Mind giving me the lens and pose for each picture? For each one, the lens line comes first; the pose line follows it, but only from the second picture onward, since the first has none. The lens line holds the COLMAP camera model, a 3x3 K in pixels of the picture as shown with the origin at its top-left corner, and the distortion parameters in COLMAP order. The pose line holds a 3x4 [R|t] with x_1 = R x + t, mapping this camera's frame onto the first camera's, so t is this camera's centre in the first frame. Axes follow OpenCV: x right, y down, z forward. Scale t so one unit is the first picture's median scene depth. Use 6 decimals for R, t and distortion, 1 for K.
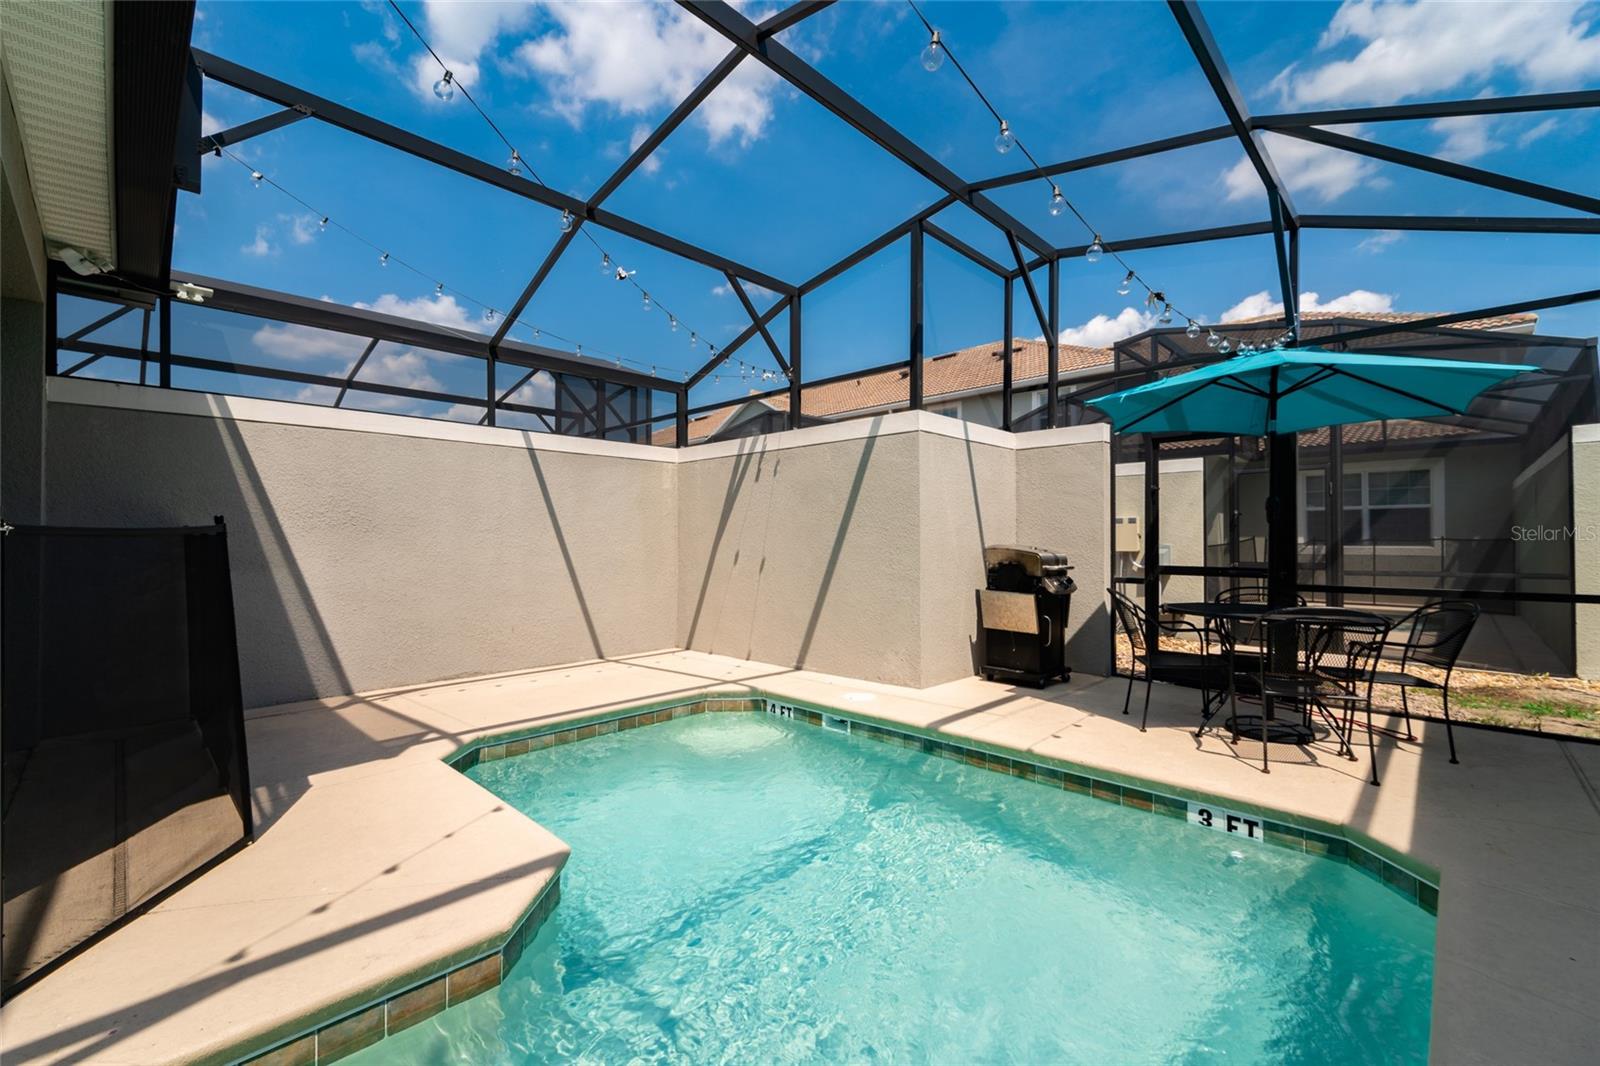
lens RADIAL K [[666.0, 0, 818.0], [0, 666.0, 536.2], [0, 0, 1]] dist [-0.001337, -0.000354]
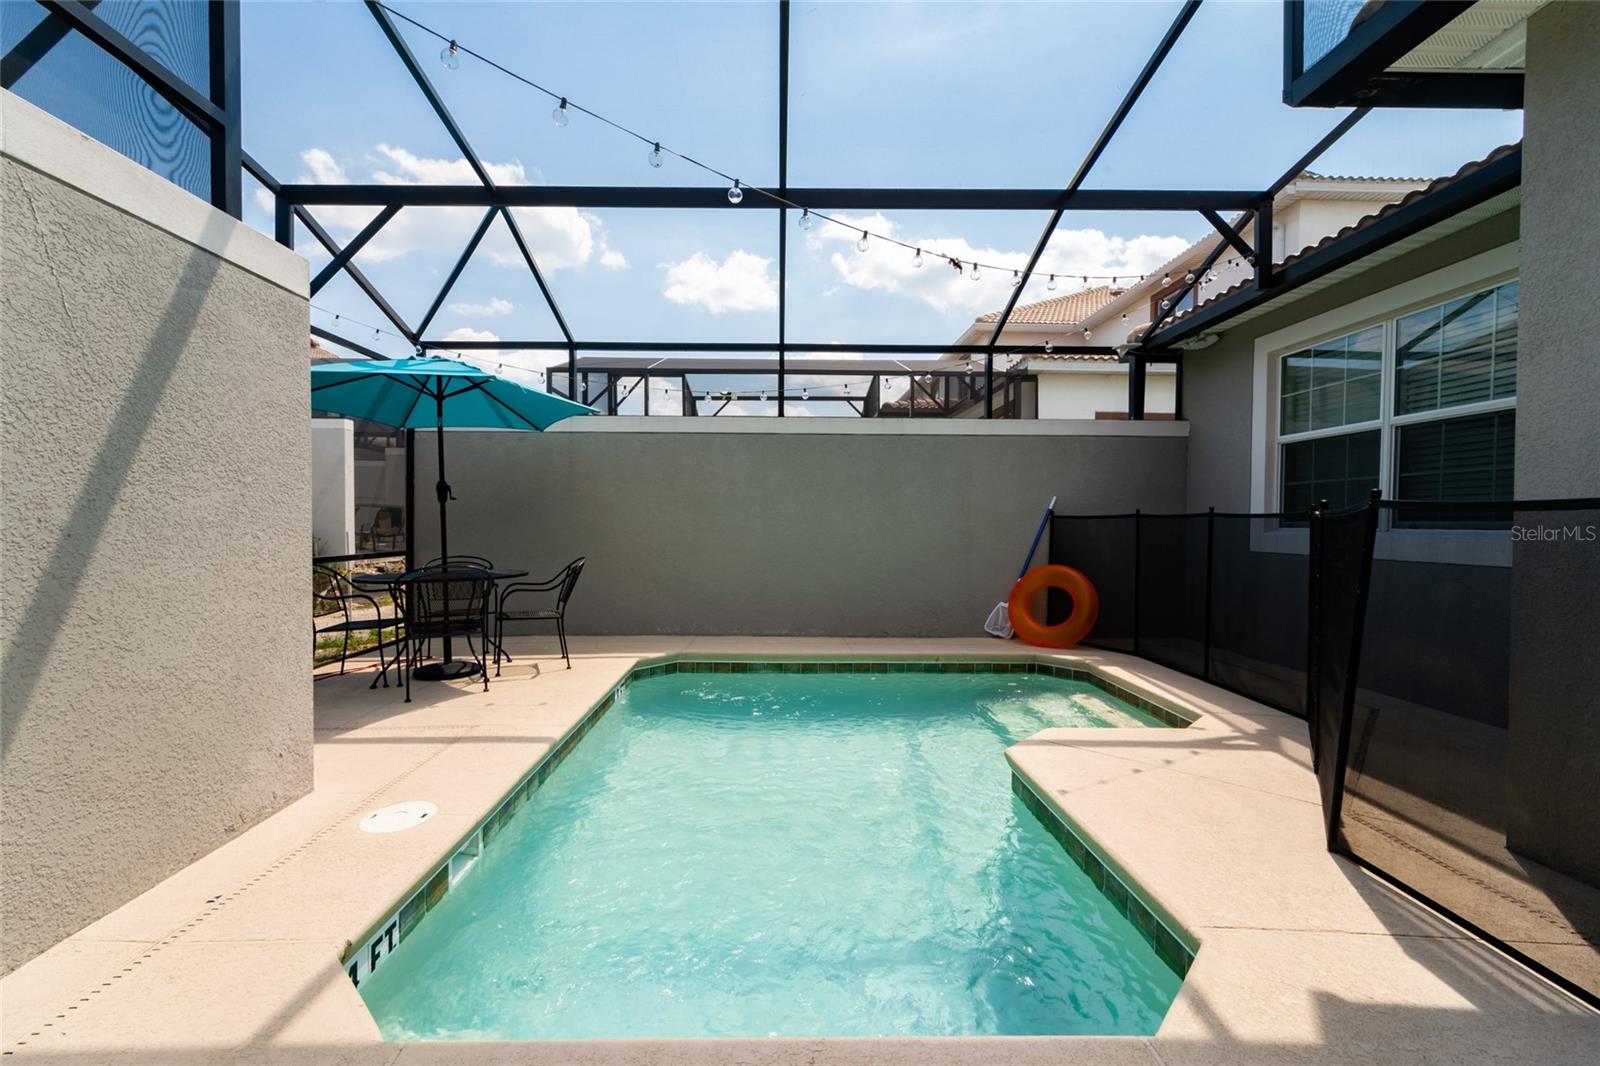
lens RADIAL K [[658.2, 0, 776.1], [0, 658.2, 535.1], [0, 0, 1]] dist [-0.000282, -0.000085]
pose [[-0.697540, -0.019234, 0.716288, -0.609679], [-0.011313, 0.999811, 0.015830, 0.012466], [-0.716457, 0.002938, -0.697625, 1.382020]]
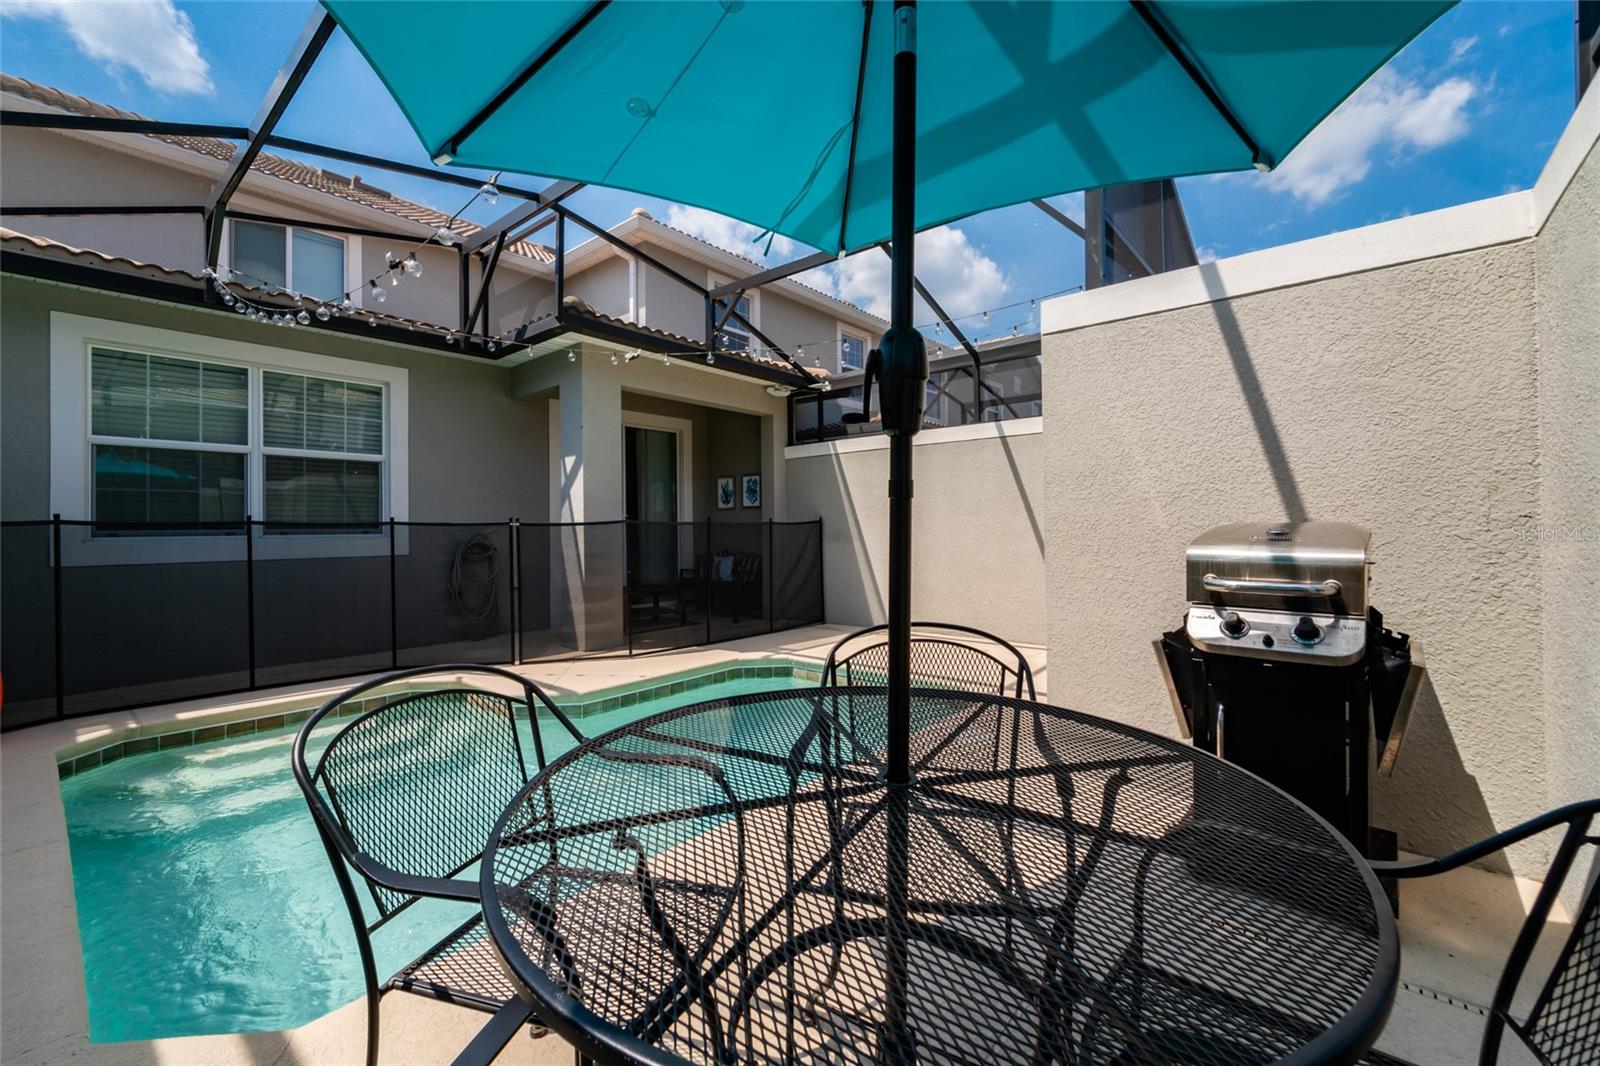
lens RADIAL K [[651.5, 0, 799.1], [0, 651.5, 523.0], [0, 0, 1]] dist [-0.000454, -0.000184]
pose [[0.057124, -0.008958, -0.998327, 0.894264], [0.018627, 0.999795, -0.007906, 0.013551], [0.998193, -0.018144, 0.057279, 0.923867]]
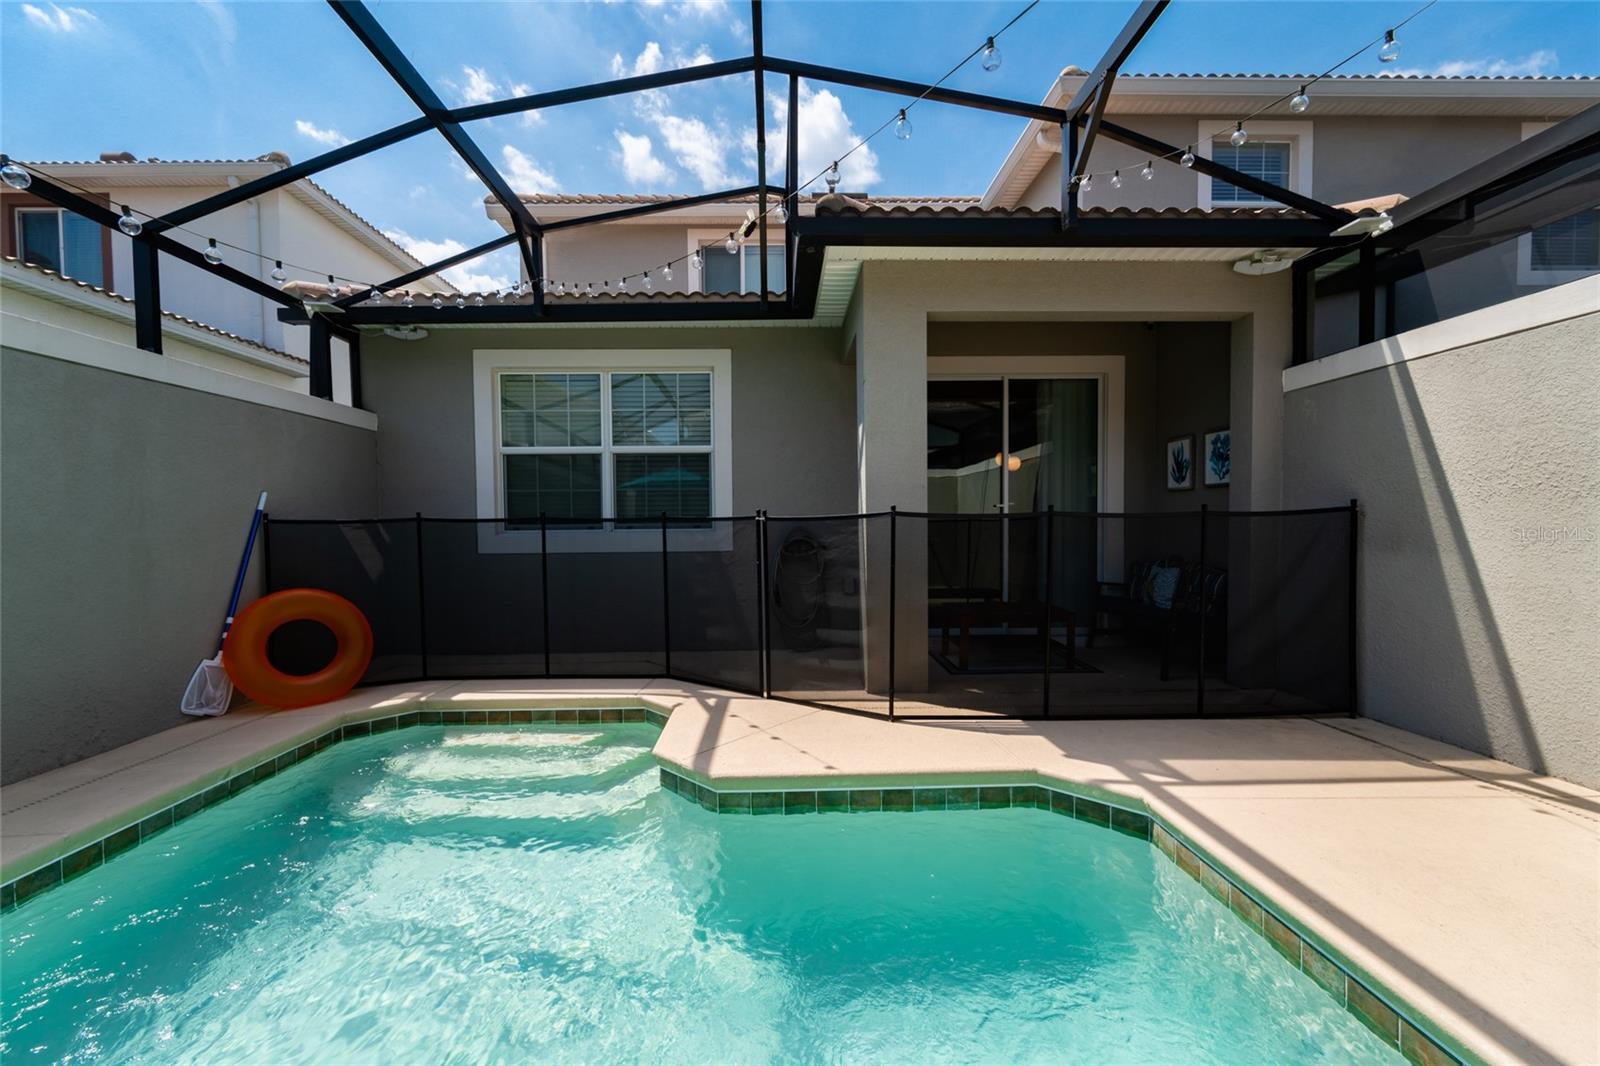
lens RADIAL K [[645.2, 0, 789.5], [0, 645.2, 547.9], [0, 0, 1]] dist [-0.002370, -0.000384]
pose [[-0.704740, 0.032898, -0.708703, 0.212687], [0.016411, 0.999413, 0.030073, 0.011322], [0.709276, 0.009564, -0.704866, 1.178910]]
